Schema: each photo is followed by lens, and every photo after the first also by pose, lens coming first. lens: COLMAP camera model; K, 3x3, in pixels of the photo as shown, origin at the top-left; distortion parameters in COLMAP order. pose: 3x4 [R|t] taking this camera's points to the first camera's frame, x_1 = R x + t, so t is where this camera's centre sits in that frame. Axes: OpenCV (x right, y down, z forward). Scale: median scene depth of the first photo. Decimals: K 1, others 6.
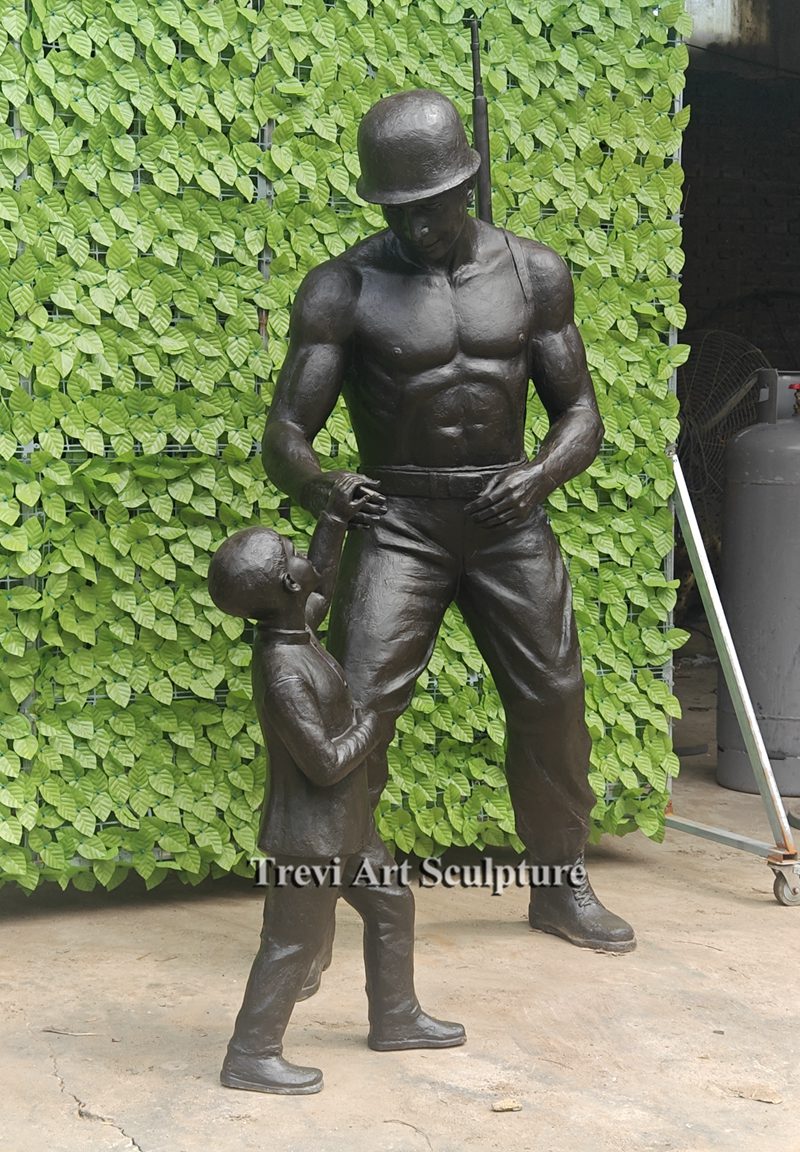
lens RADIAL K [[2140.9, 0, 400.0], [0, 2140.9, 576.0], [0, 0, 1]] dist [0.249719, -0.297394]
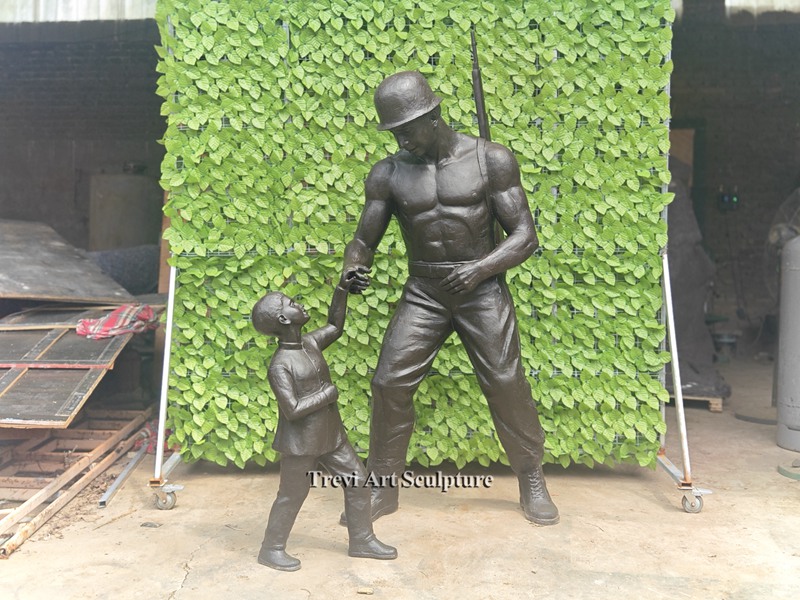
lens RADIAL K [[1098.8, 0, 400.0], [0, 1098.8, 300.0], [0, 0, 1]] dist [0.260618, -0.729109]
pose [[0.887006, 0.028648, -0.460868, 0.401367], [-0.030186, 0.999536, 0.004035, -0.017408], [0.460769, 0.010333, 0.887460, 0.088856]]
